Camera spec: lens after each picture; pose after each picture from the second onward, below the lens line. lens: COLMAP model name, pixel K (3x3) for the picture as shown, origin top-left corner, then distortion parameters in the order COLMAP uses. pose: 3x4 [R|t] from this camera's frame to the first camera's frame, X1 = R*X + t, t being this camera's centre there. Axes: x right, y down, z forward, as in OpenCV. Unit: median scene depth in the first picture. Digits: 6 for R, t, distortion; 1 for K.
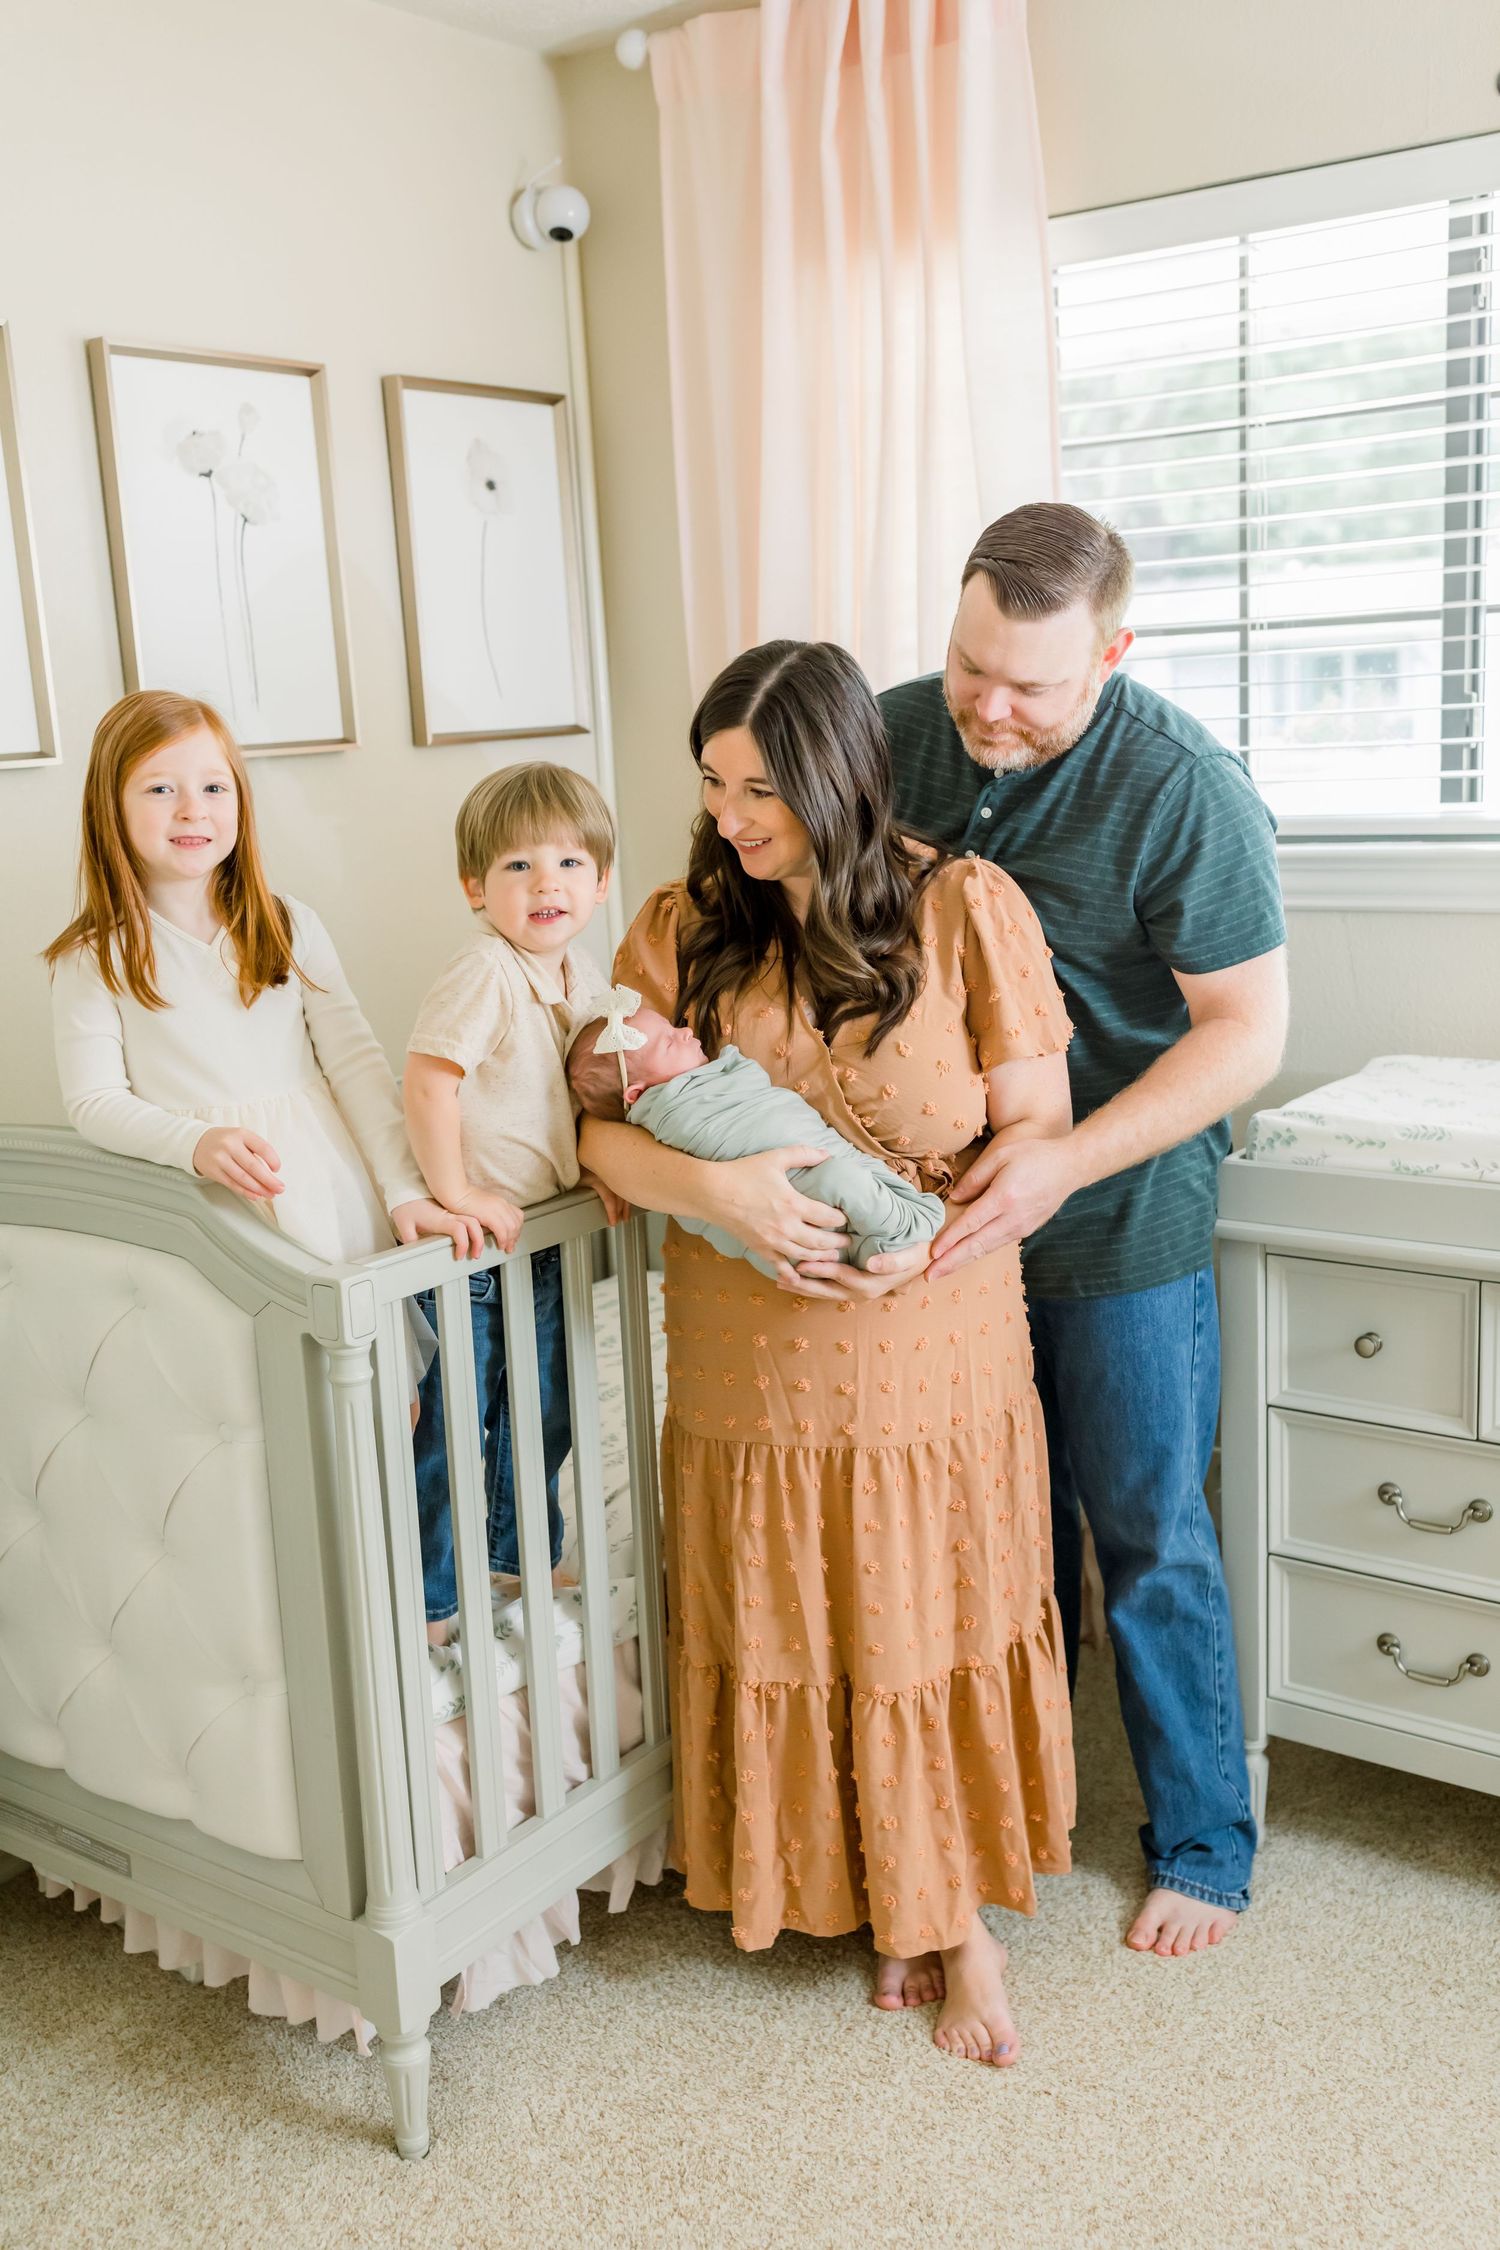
lens RADIAL K [[2138.8, 0, 755.2], [0, 2138.8, 1131.6], [0, 0, 1]] dist [0.003359, 0.000000]
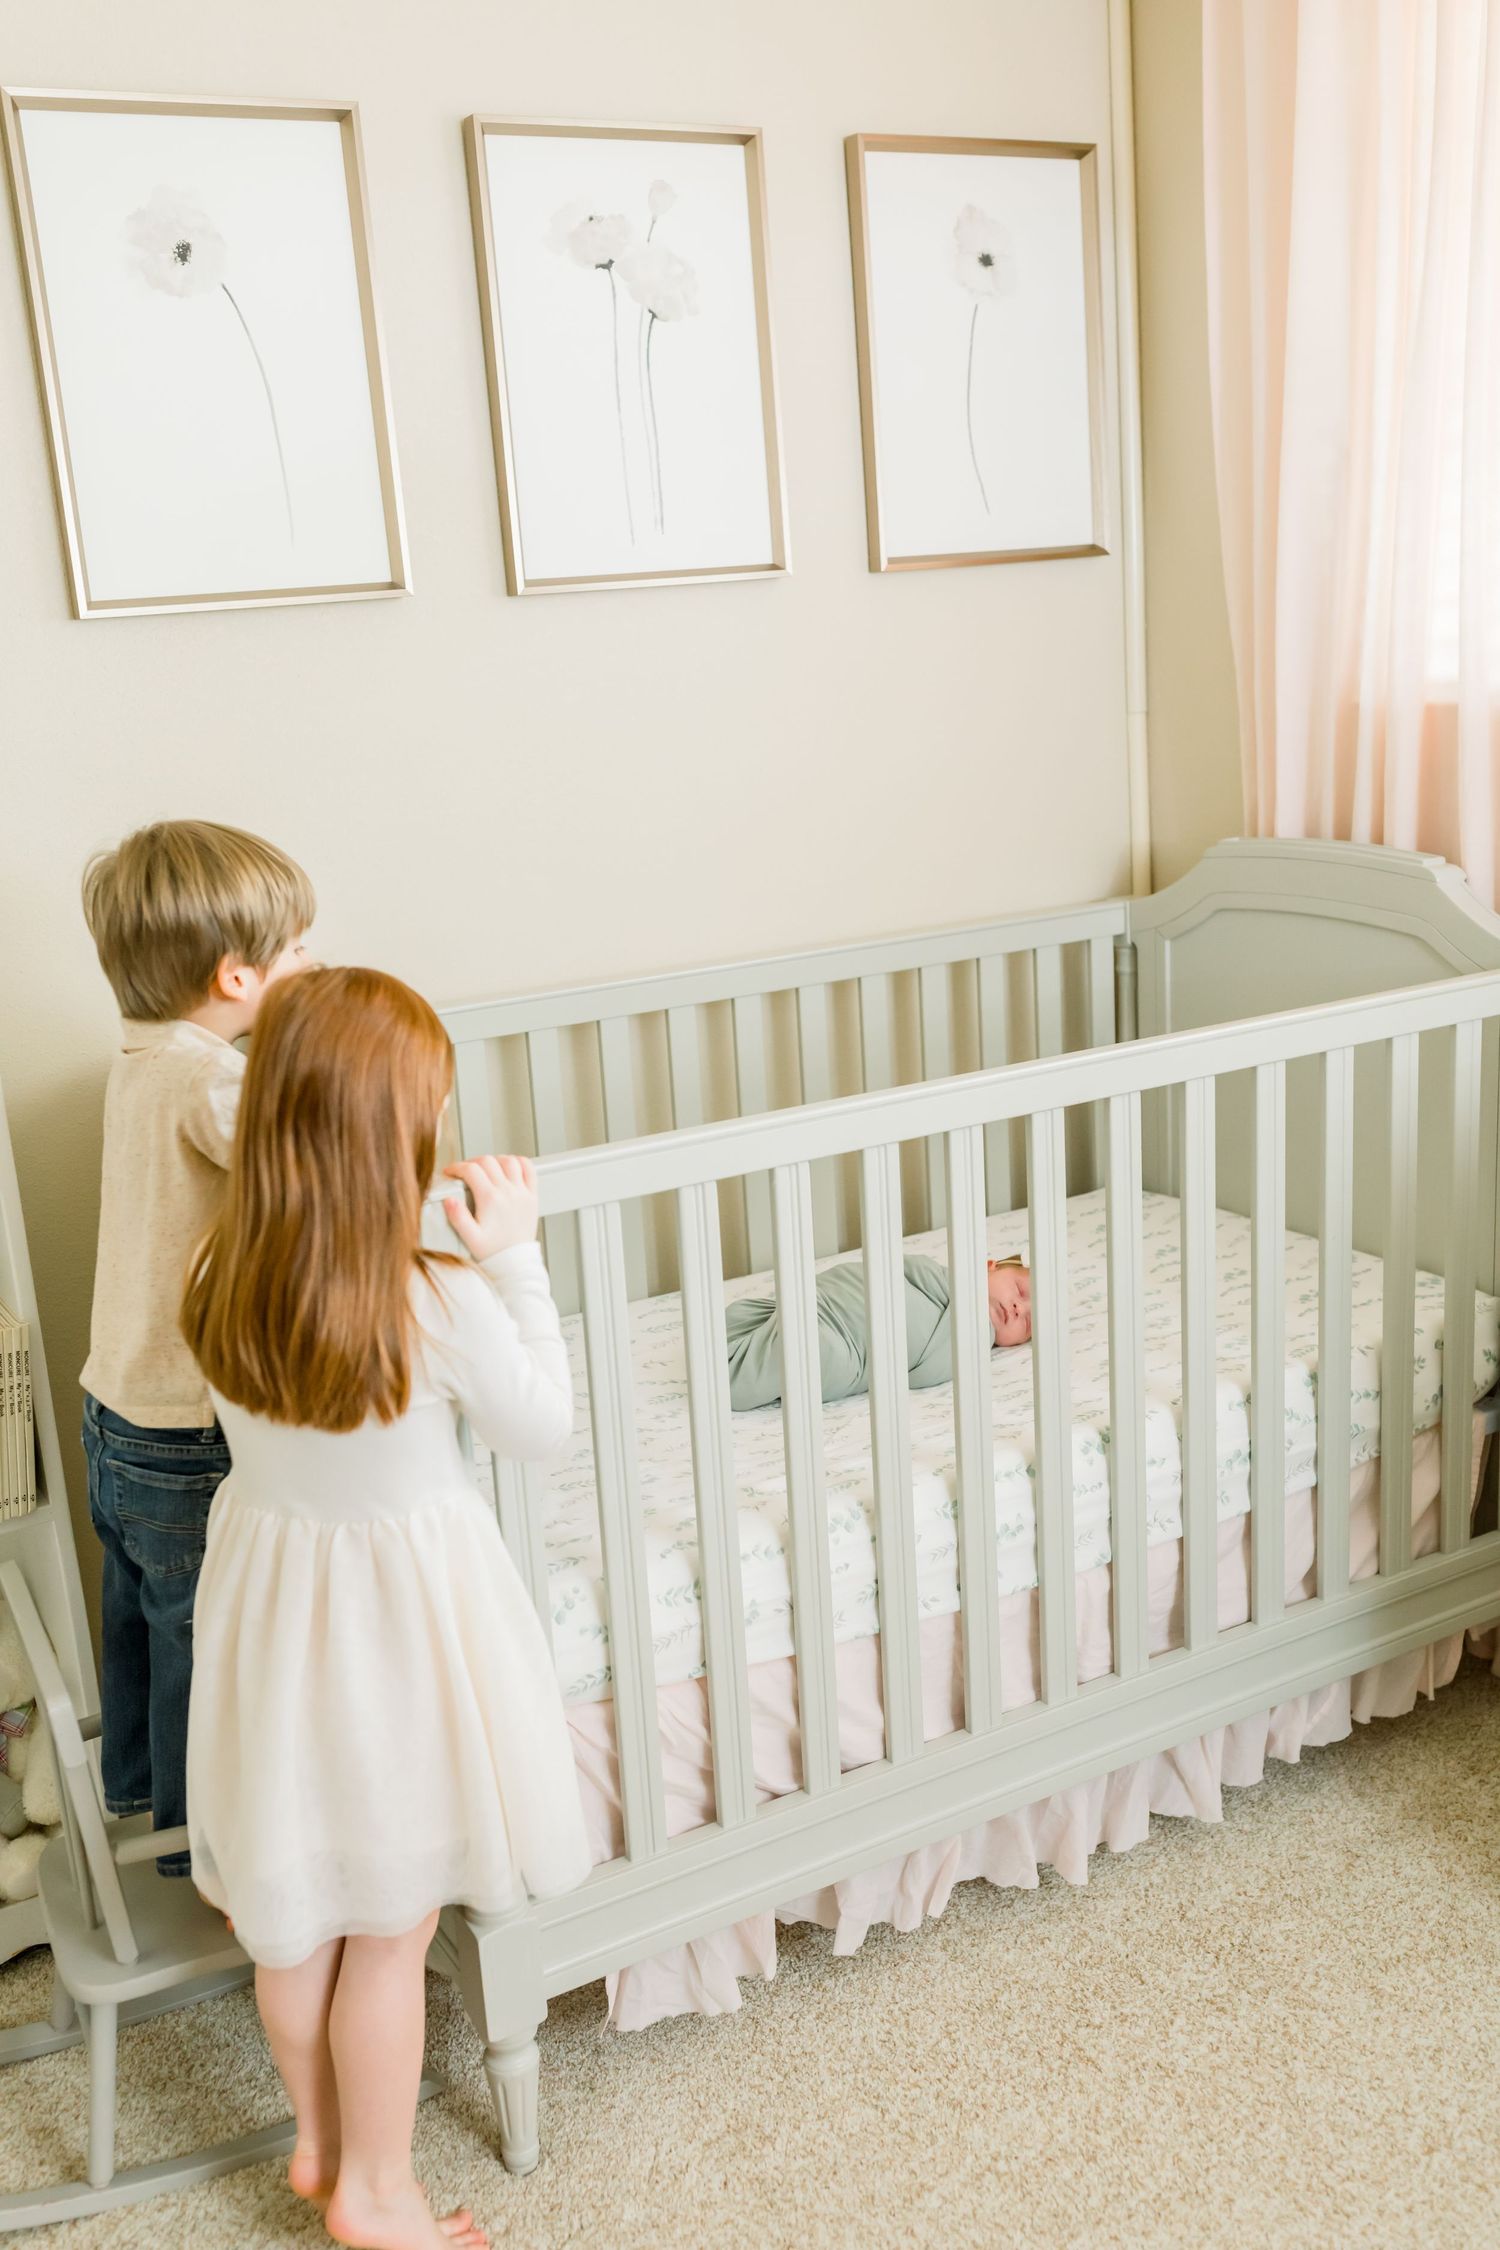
lens RADIAL K [[2138.8, 0, 746.4], [0, 2138.8, 1131.9], [0, 0, 1]] dist [0.003359, 0.000000]
pose [[0.910103, 0.091223, -0.404217, 0.210855], [-0.061392, 0.994386, 0.086184, -0.030448], [0.409810, -0.053620, 0.910594, 0.209198]]
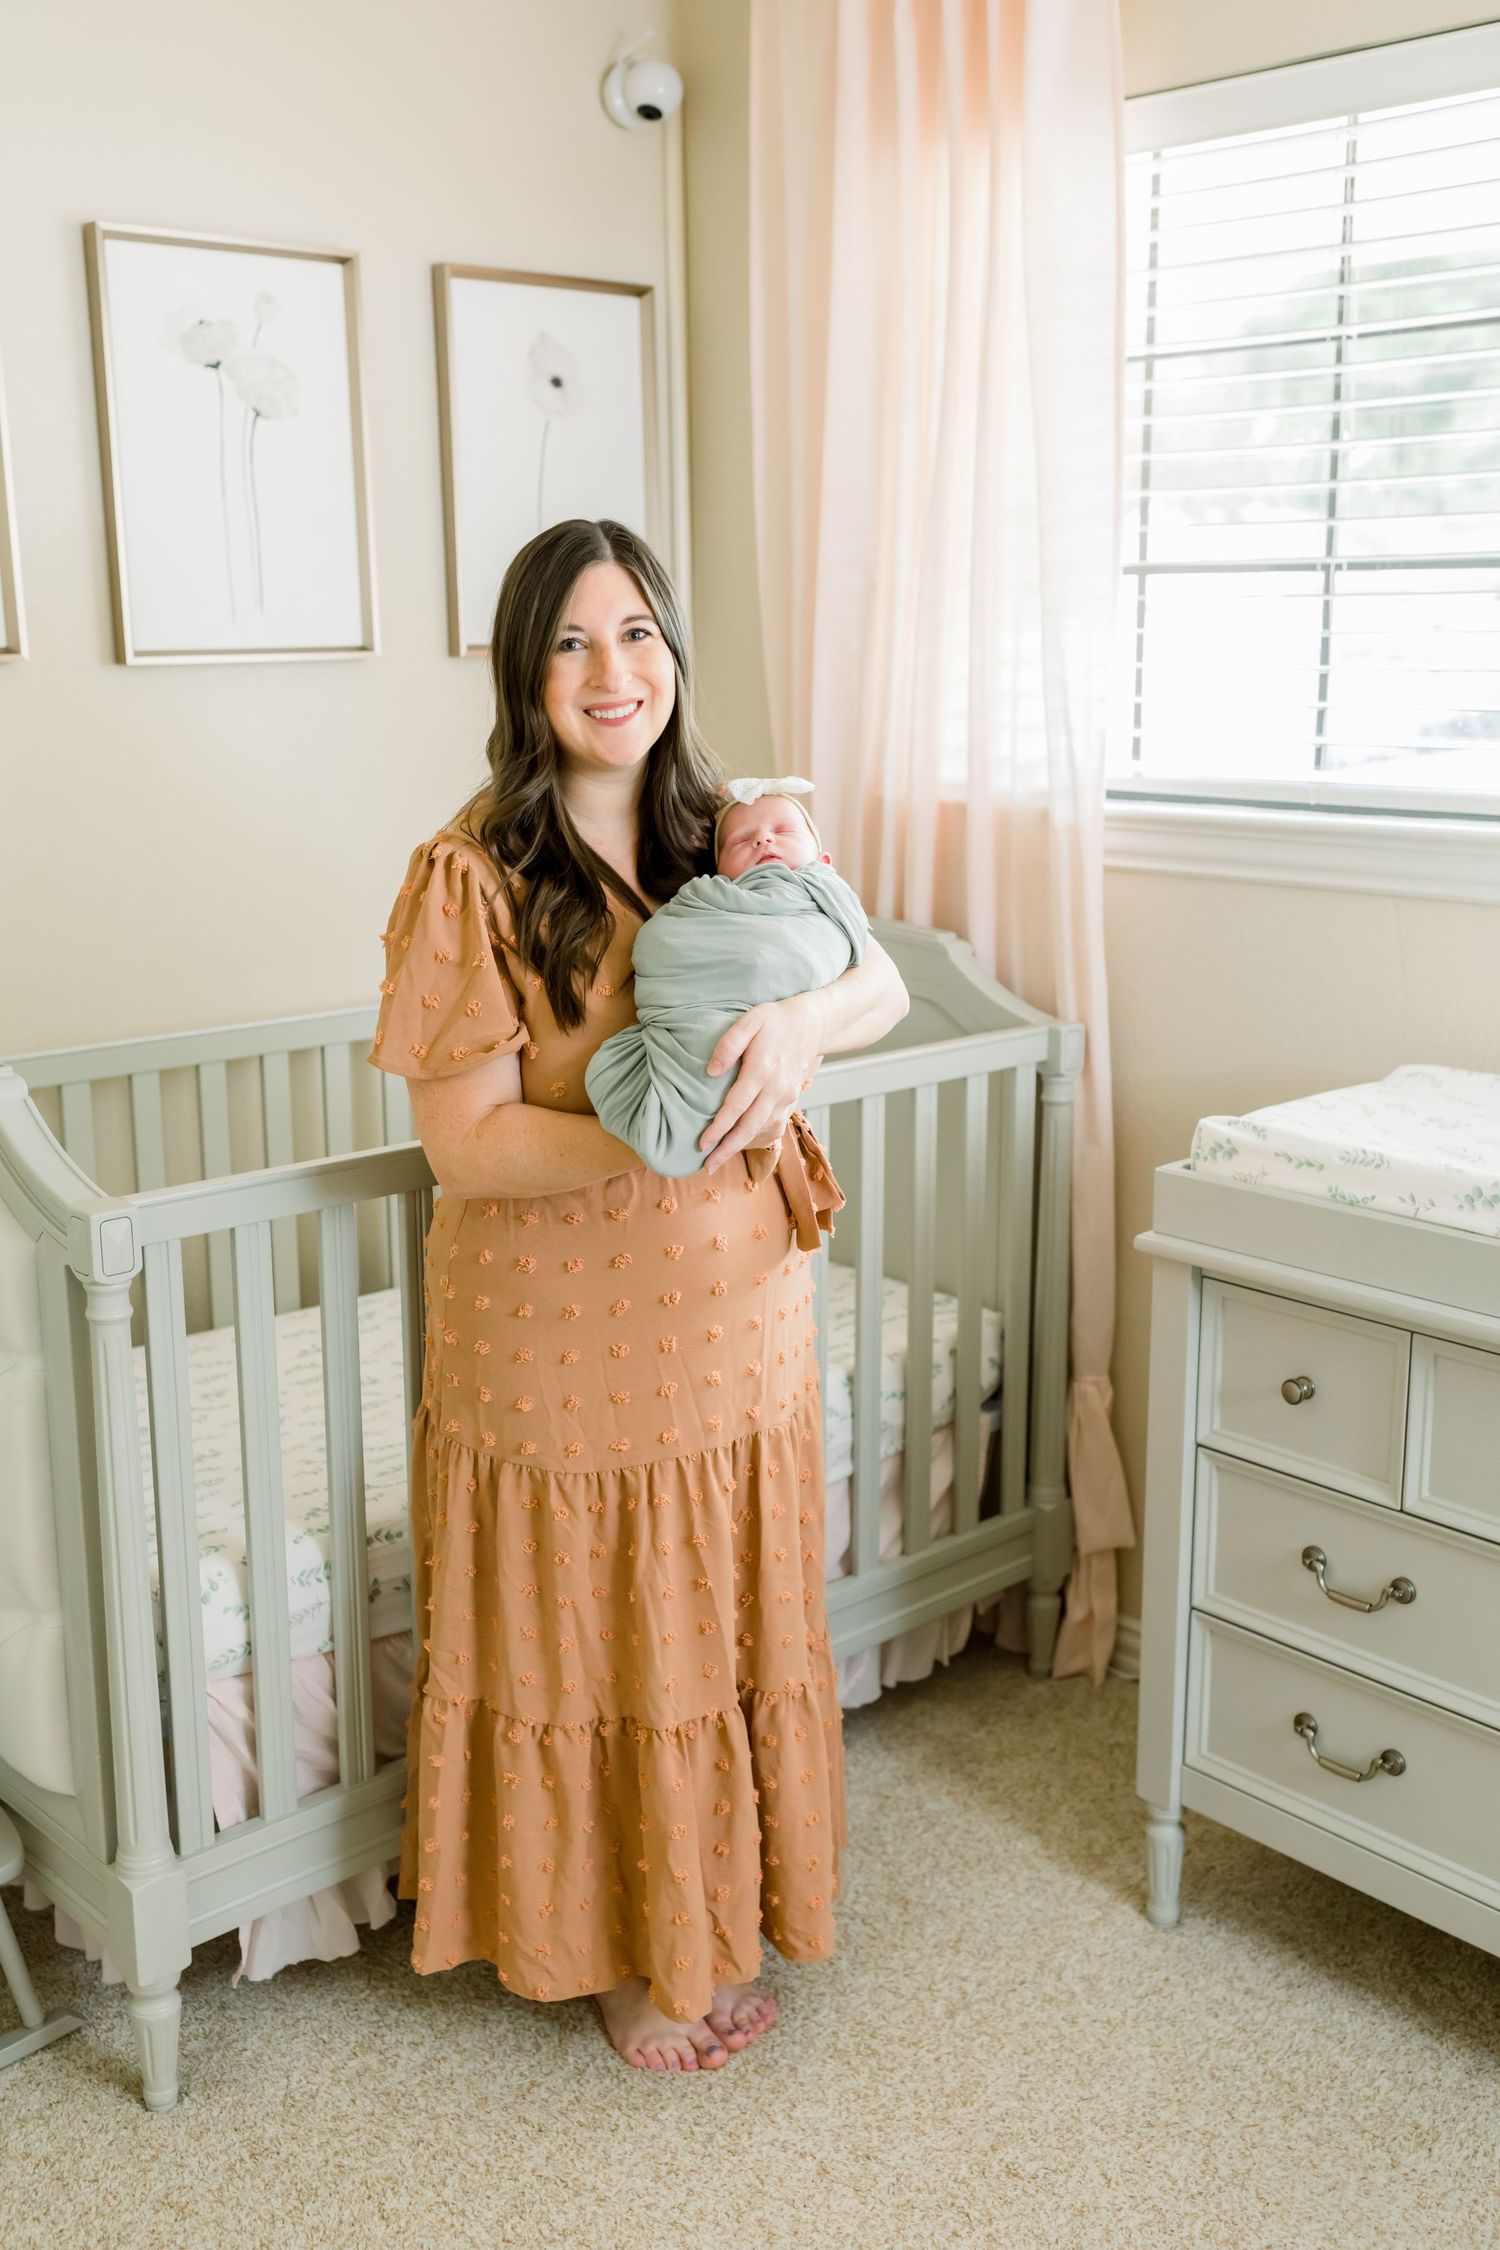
lens RADIAL K [[2236.8, 0, 752.7], [0, 2236.8, 1139.0], [0, 0, 1]] dist [0.002708, 0.000000]
pose [[0.979330, 0.086010, -0.183073, 0.215755], [-0.079472, 0.995919, 0.042773, -0.024423], [0.186005, -0.027340, 0.982168, 0.048990]]
